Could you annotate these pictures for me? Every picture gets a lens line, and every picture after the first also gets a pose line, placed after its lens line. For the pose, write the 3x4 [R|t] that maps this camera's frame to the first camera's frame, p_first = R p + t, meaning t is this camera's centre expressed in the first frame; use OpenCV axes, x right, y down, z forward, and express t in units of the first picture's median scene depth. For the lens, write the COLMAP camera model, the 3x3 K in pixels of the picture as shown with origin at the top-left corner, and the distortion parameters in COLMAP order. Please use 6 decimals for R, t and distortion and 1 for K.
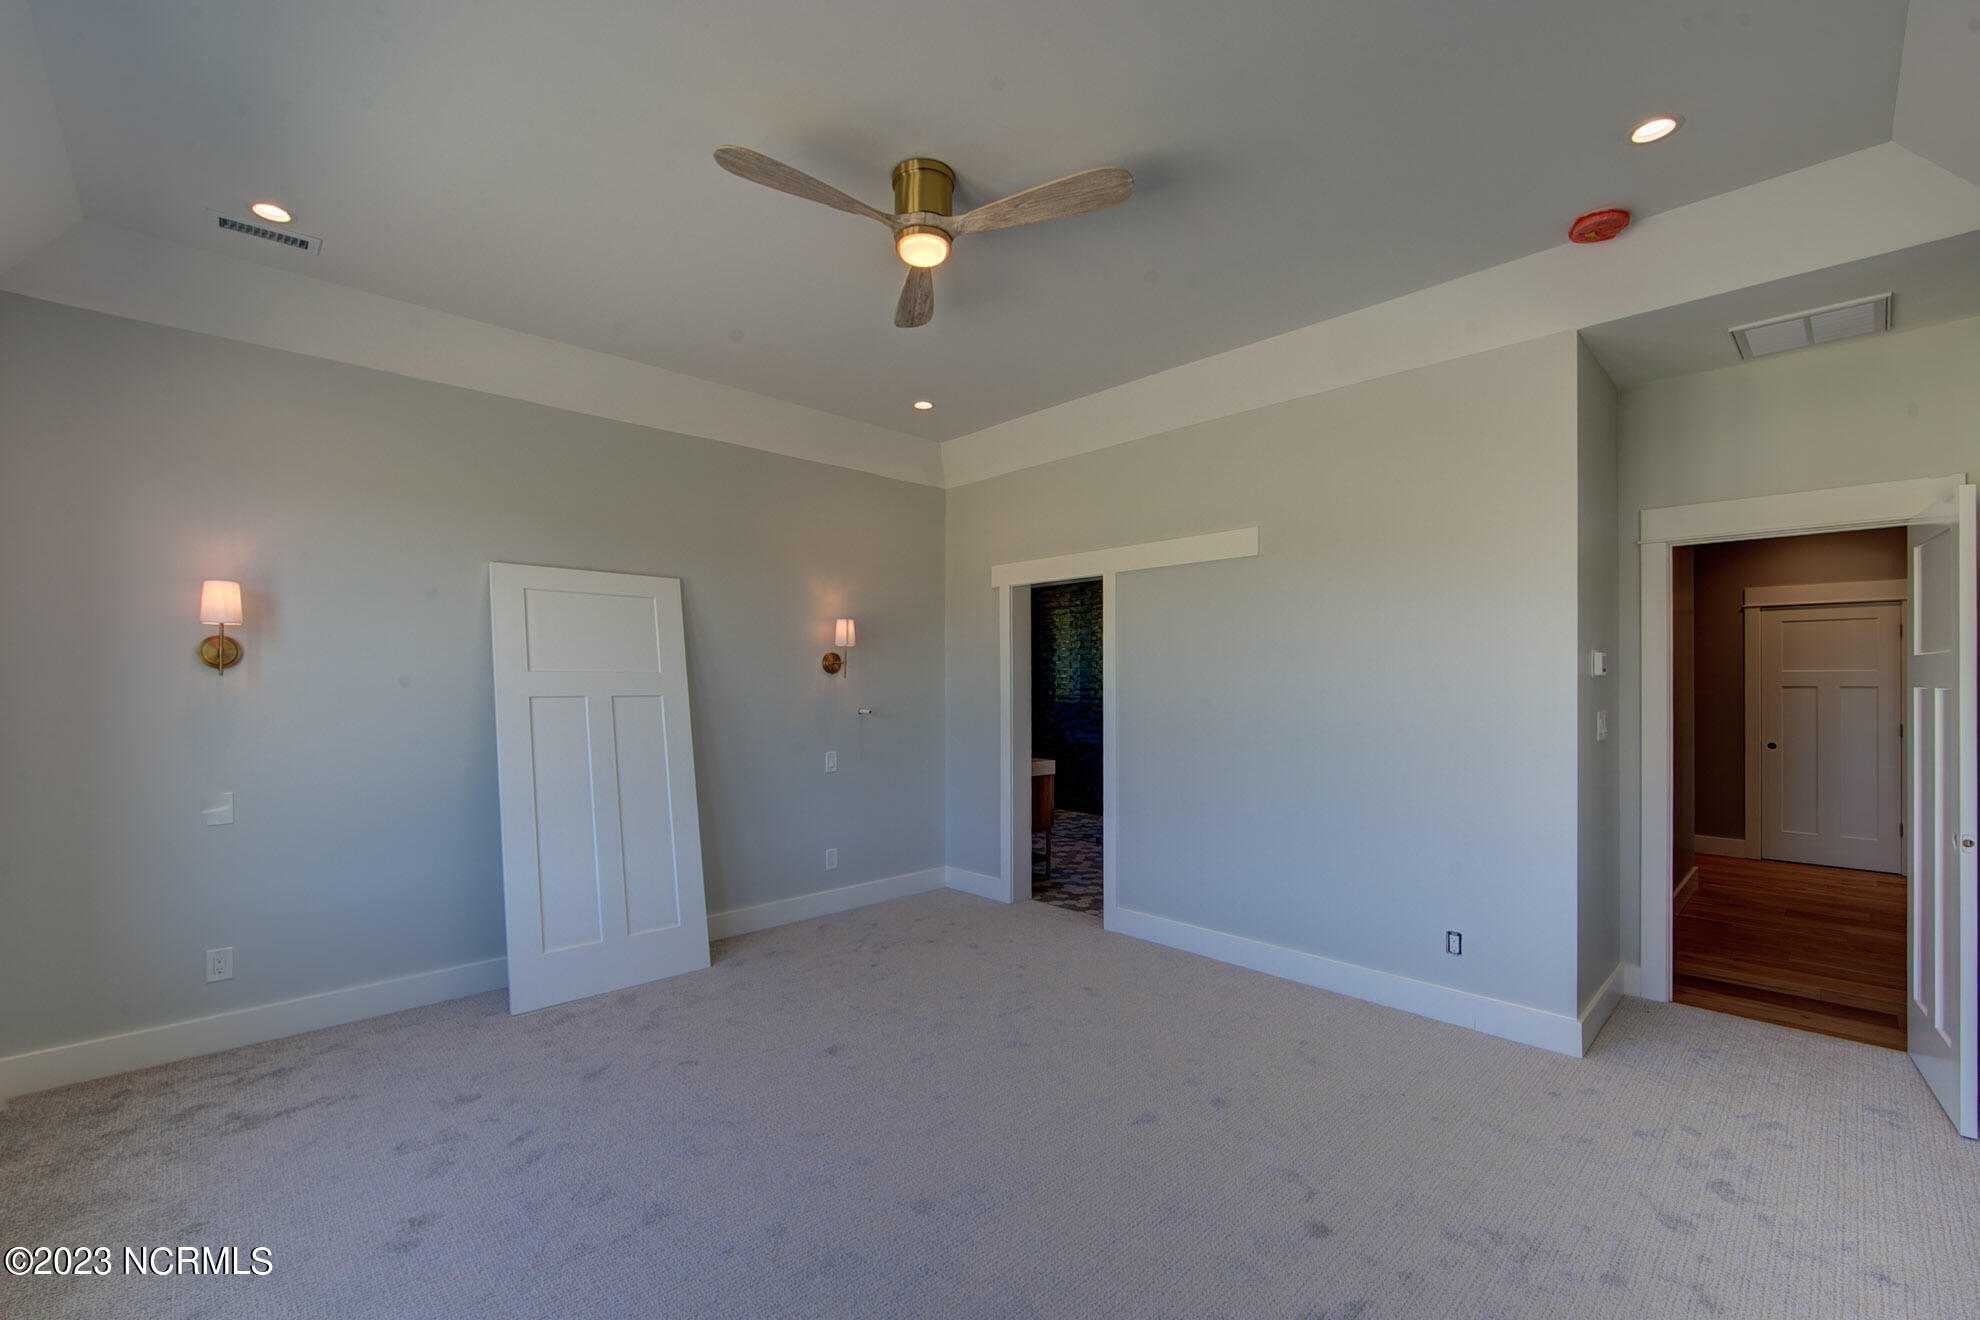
lens RADIAL K [[805.4, 0, 984.9], [0, 805.4, 681.7], [0, 0, 1]] dist [-0.003748, -0.000248]
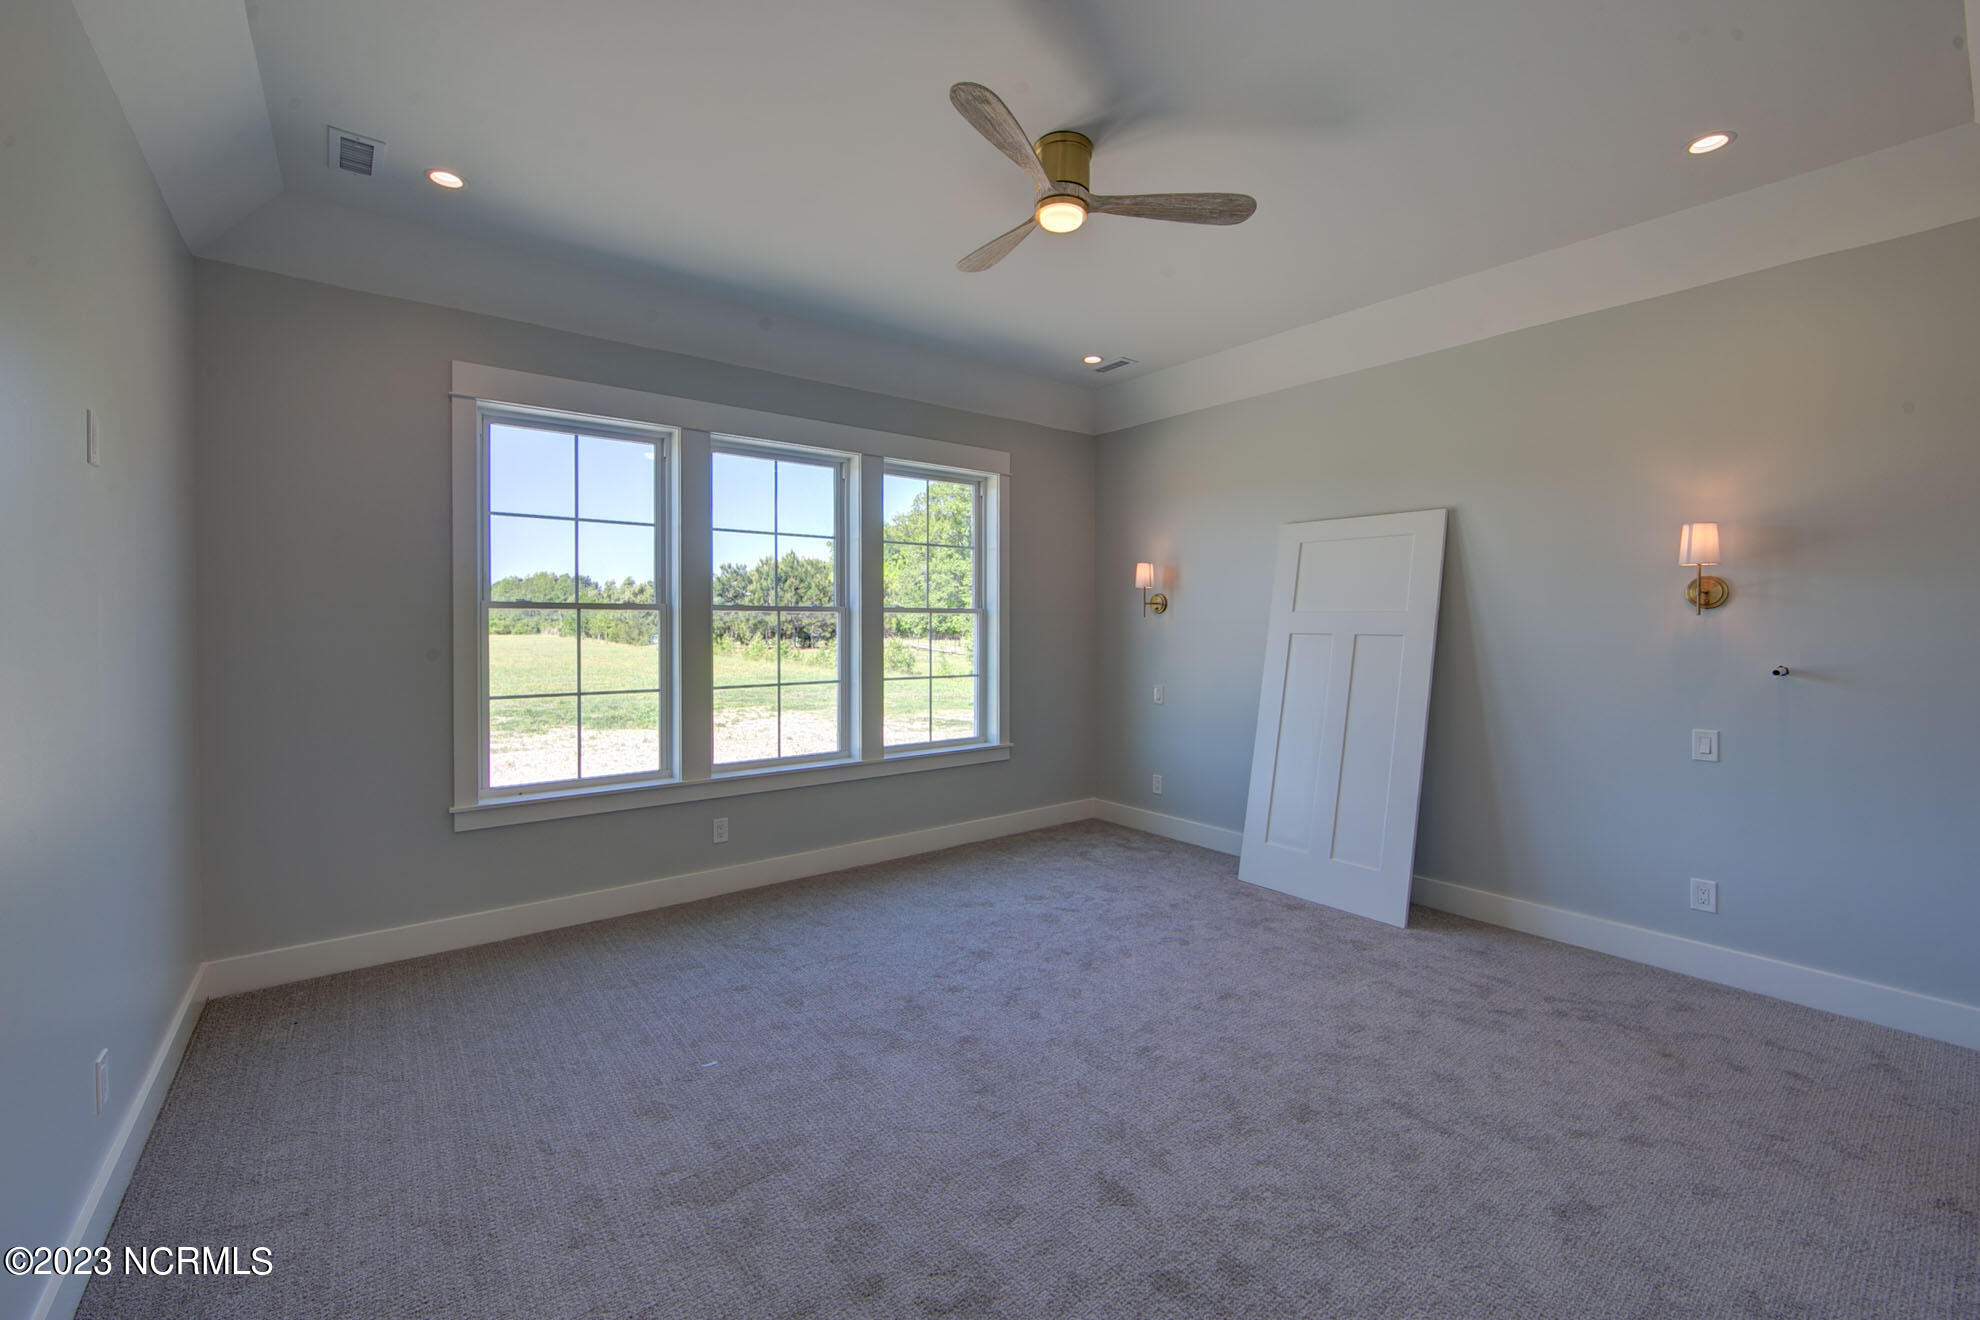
lens RADIAL K [[774.2, 0, 966.9], [0, 774.2, 622.7], [0, 0, 1]] dist [-0.000988, -0.000026]
pose [[-0.072367, 0.006341, -0.997358, 0.580500], [-0.000535, 0.999979, 0.006396, -0.002525], [0.997378, 0.000996, -0.072362, 0.561090]]
